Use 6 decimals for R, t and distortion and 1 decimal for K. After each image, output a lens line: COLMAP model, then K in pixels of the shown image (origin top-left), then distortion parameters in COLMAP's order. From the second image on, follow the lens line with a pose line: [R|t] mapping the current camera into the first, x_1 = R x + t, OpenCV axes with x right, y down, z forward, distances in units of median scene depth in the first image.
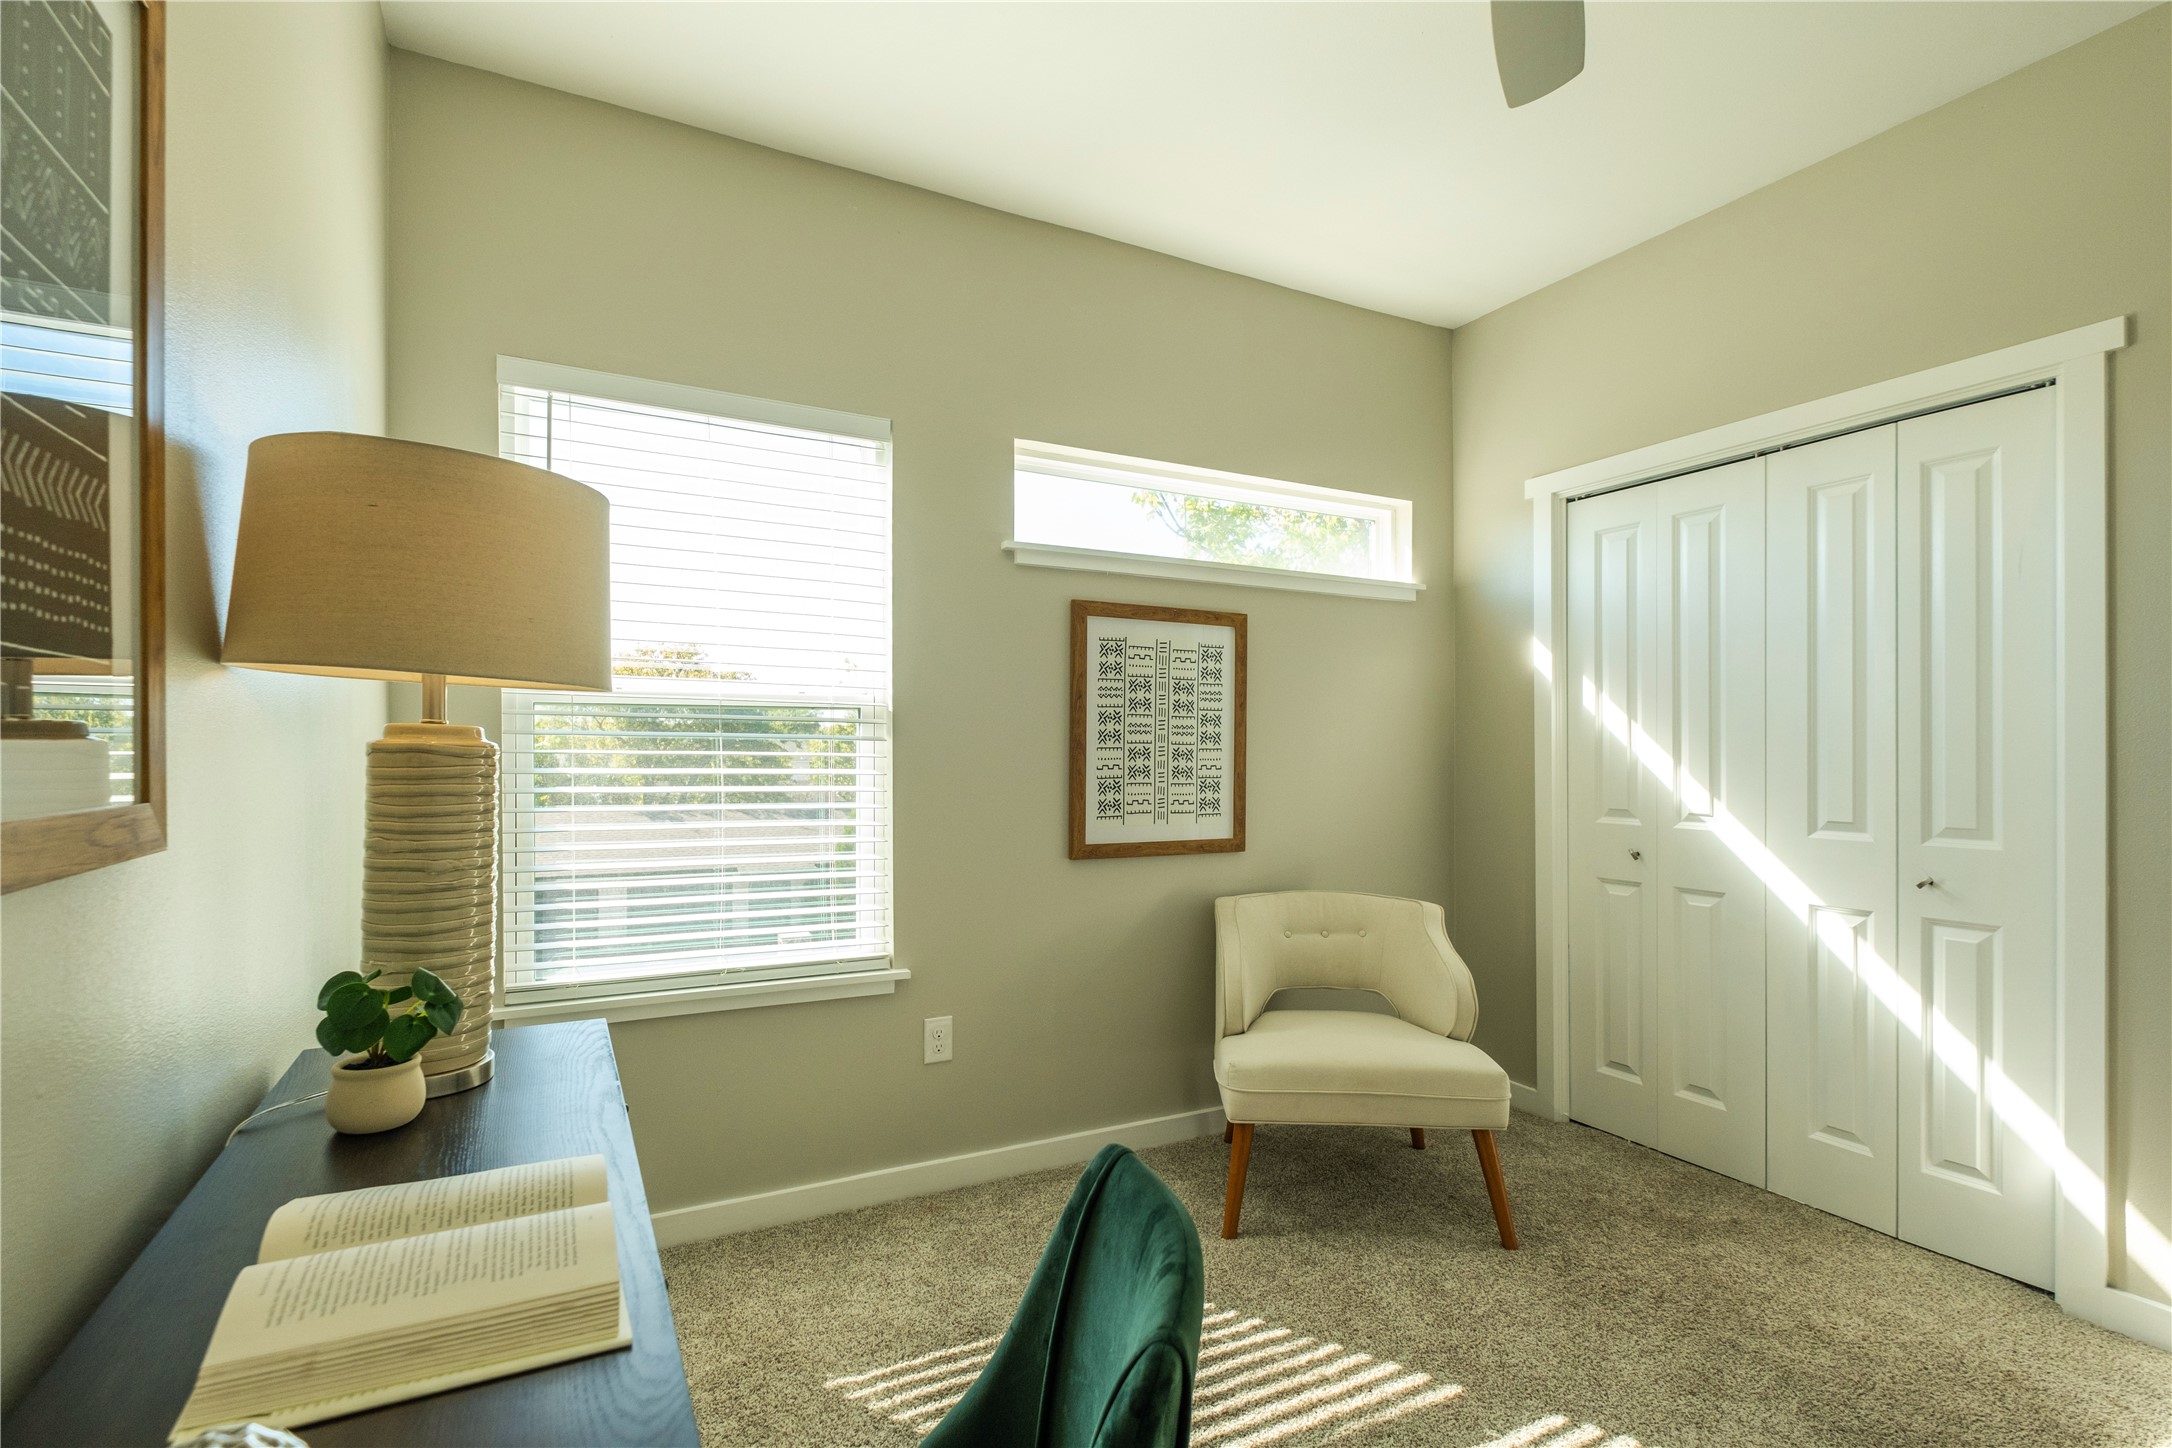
lens RADIAL K [[979.9, 0, 1078.0], [0, 979.9, 740.2], [0, 0, 1]] dist [0.002165, -0.002914]
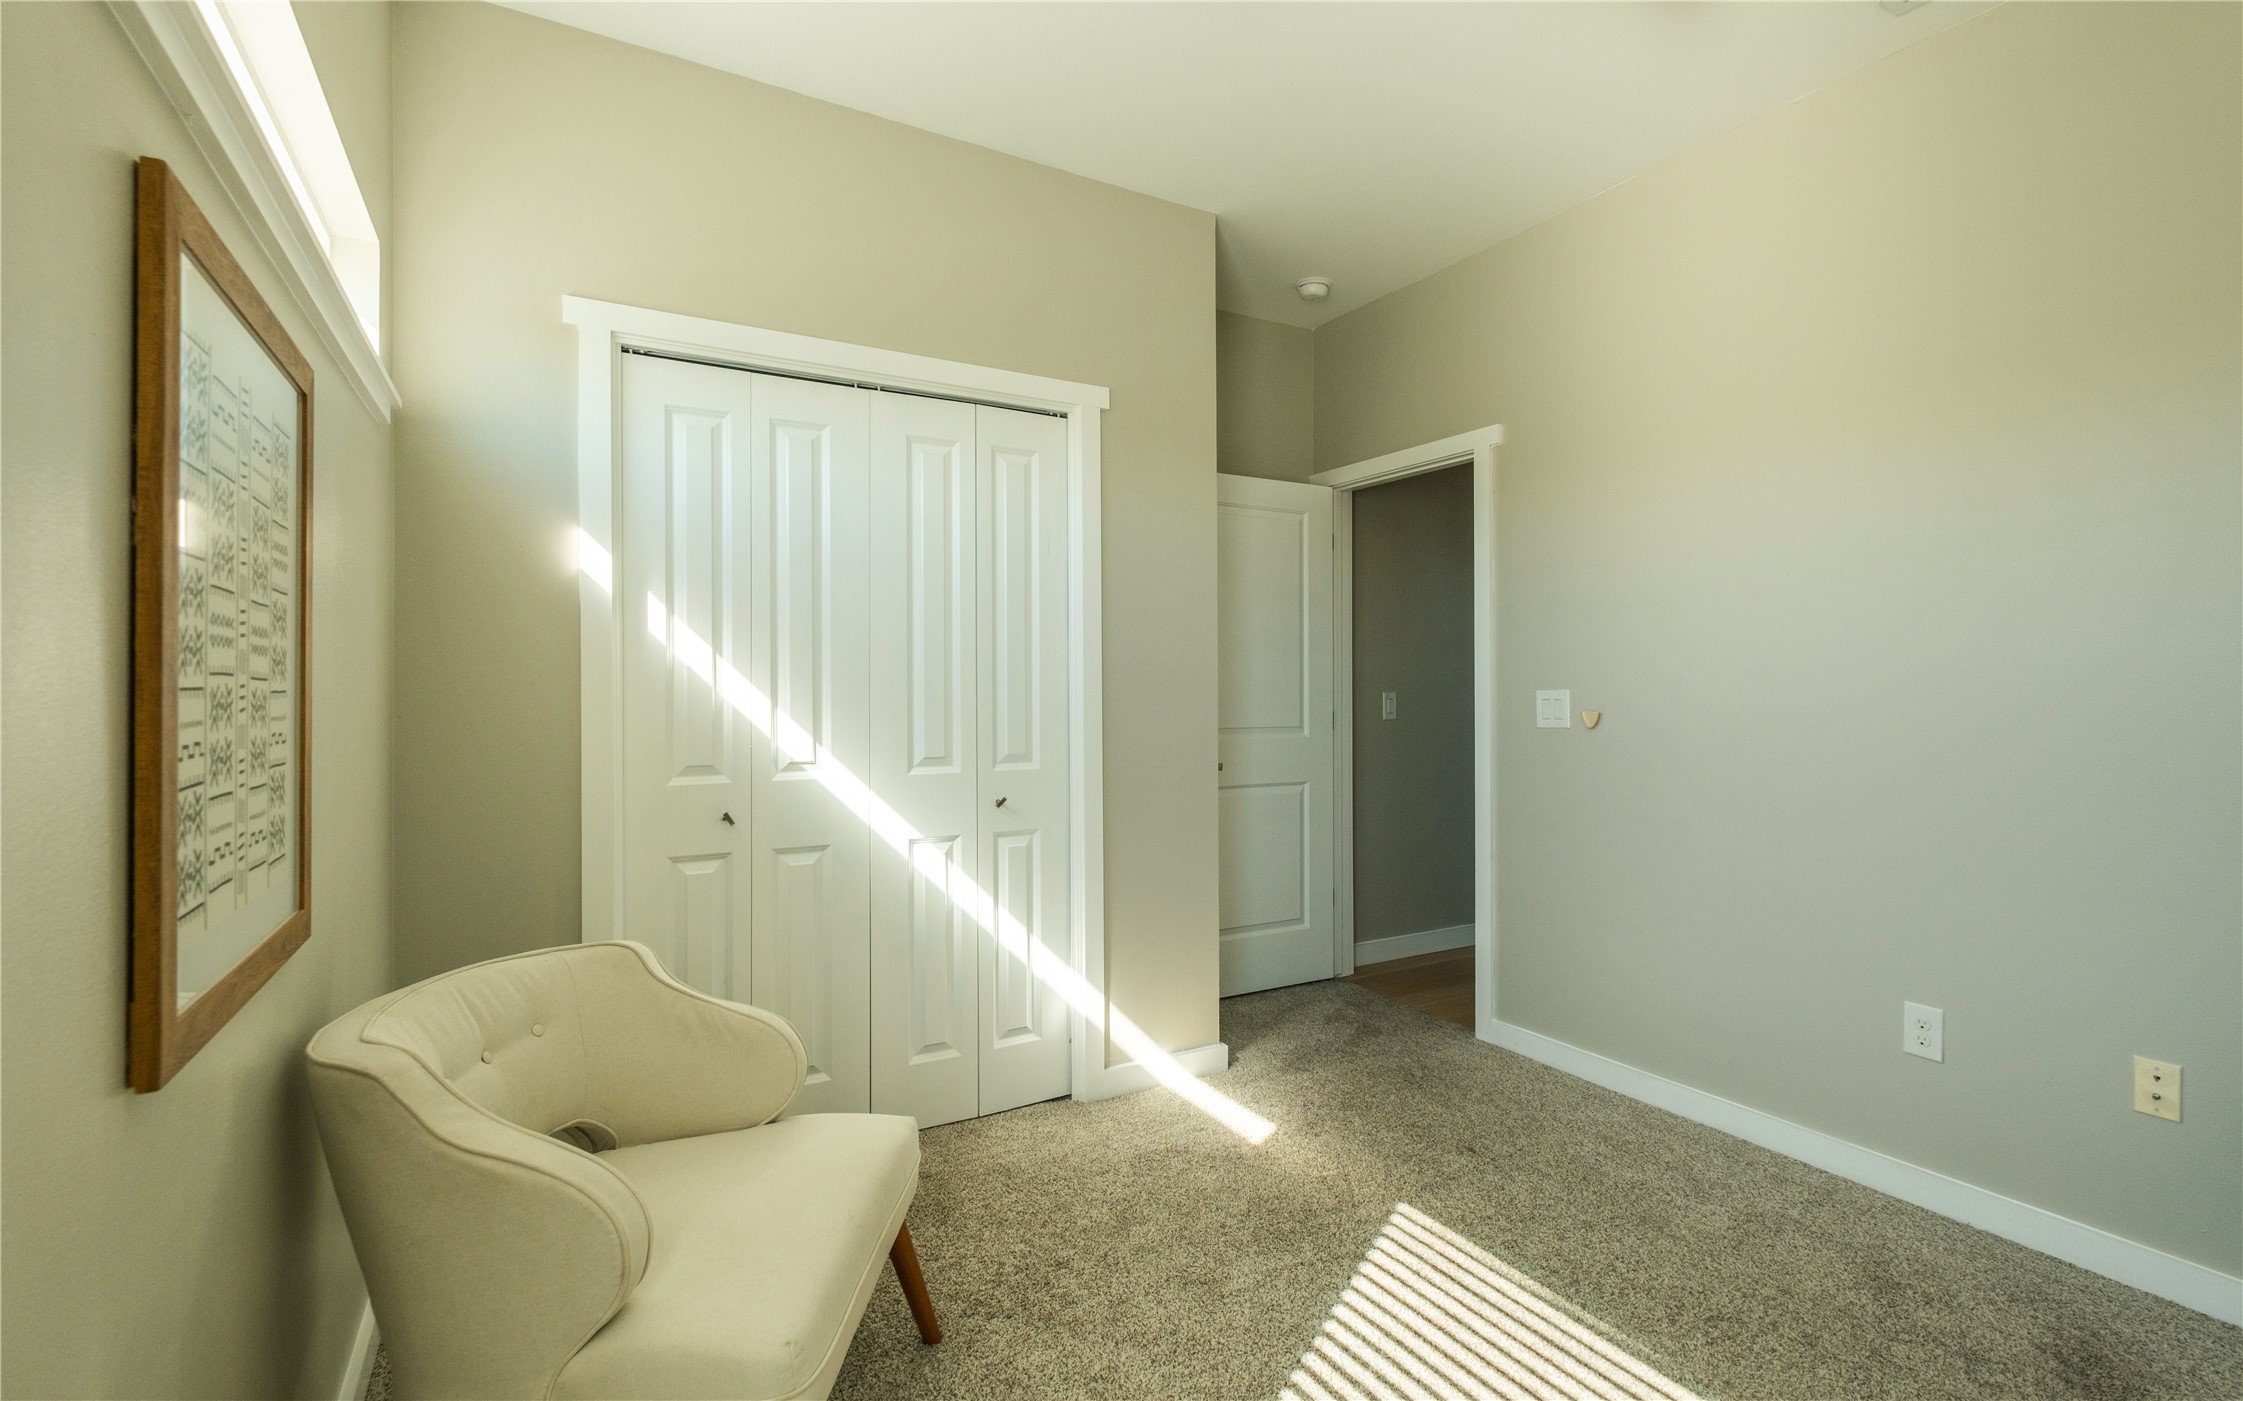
lens RADIAL K [[1005.0, 0, 1114.8], [0, 1005.0, 694.1], [0, 0, 1]] dist [0.002271, -0.001094]
pose [[-0.030717, 0.005609, 0.999512, -0.319447], [-0.002981, 0.999979, -0.005703, 0.019267], [-0.999524, -0.003155, -0.030700, 0.812971]]
